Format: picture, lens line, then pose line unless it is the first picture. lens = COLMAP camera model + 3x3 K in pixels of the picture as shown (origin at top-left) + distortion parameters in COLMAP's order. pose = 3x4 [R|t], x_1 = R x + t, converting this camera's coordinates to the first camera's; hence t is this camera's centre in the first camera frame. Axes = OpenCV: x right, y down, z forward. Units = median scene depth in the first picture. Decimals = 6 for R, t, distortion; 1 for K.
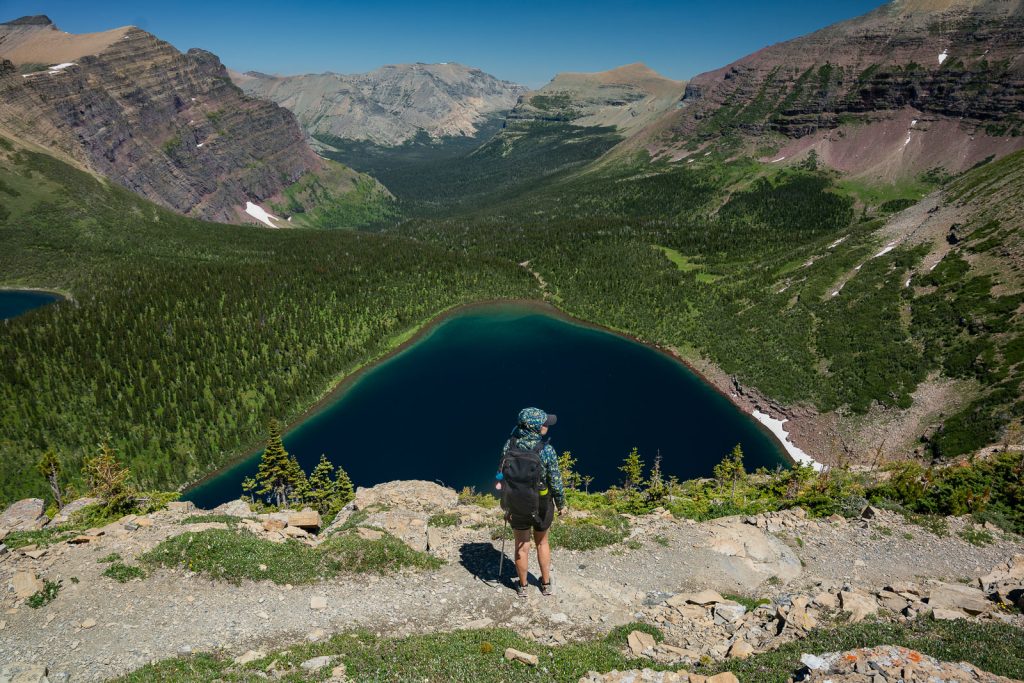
lens RADIAL K [[707.0, 0, 514.5], [0, 707.0, 345.6], [0, 0, 1]] dist [-0.178764, 0.133318]
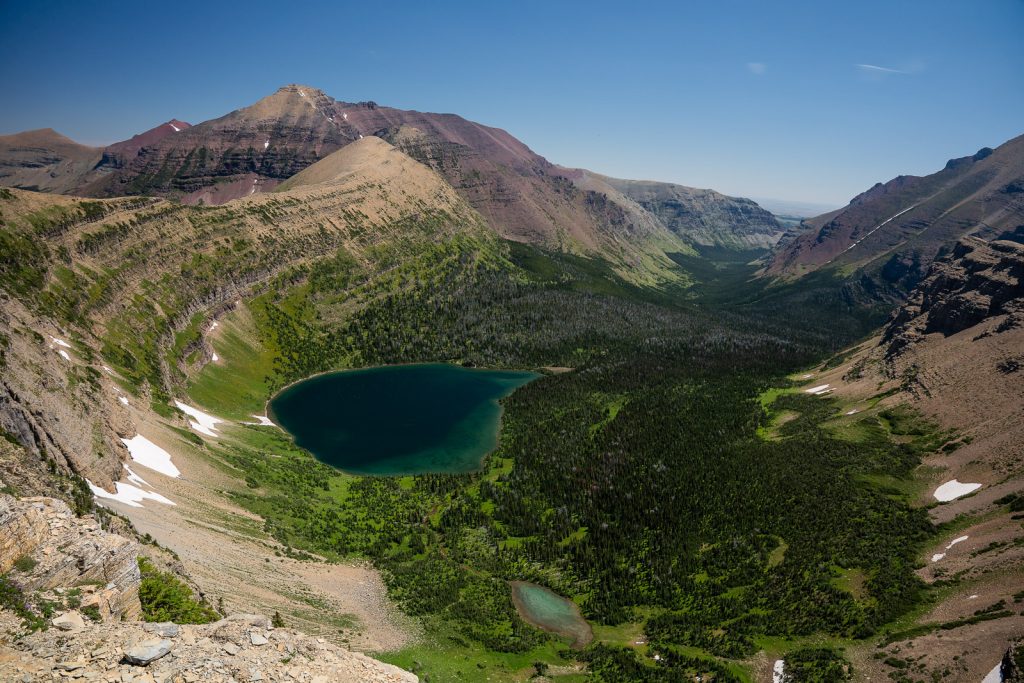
lens RADIAL K [[707.0, 0, 514.5], [0, 707.0, 345.6], [0, 0, 1]] dist [-0.178764, 0.133318]
pose [[0.705483, -0.152531, 0.692119, -0.228237], [0.200321, 0.979660, 0.011711, 0.197065], [-0.679828, 0.130385, 0.721688, -0.675984]]
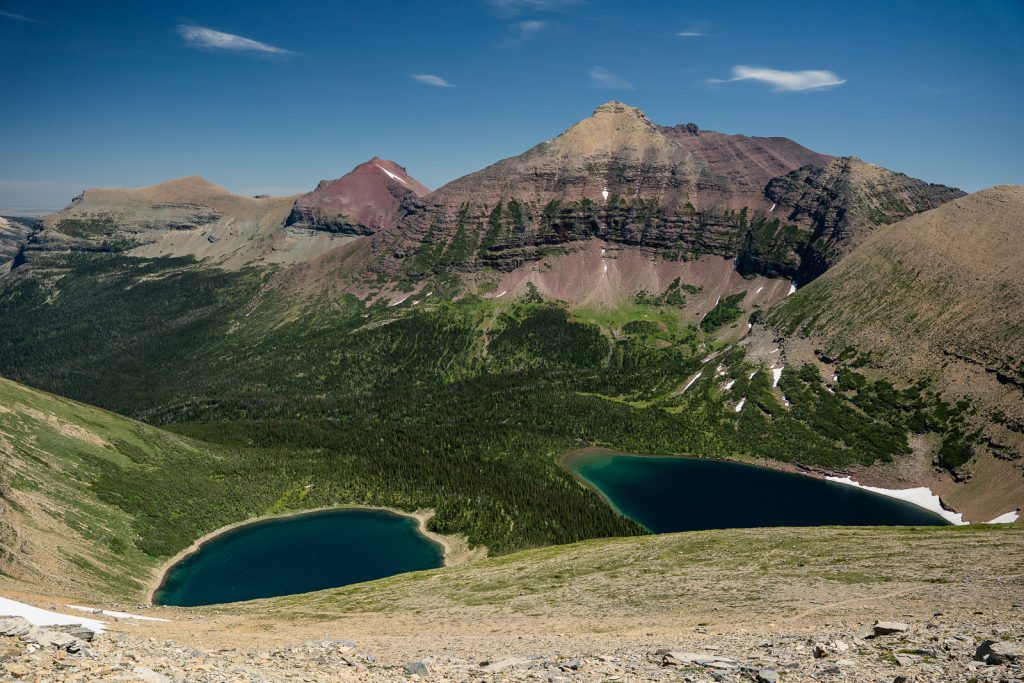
lens RADIAL K [[908.6, 0, 515.0], [0, 908.6, 327.0], [0, 0, 1]] dist [-0.116734, 0.186414]
pose [[0.808889, -0.091494, 0.580798, -0.400019], [0.204592, 0.969886, -0.132151, -0.033979], [-0.551217, 0.225722, 0.803249, -0.116447]]
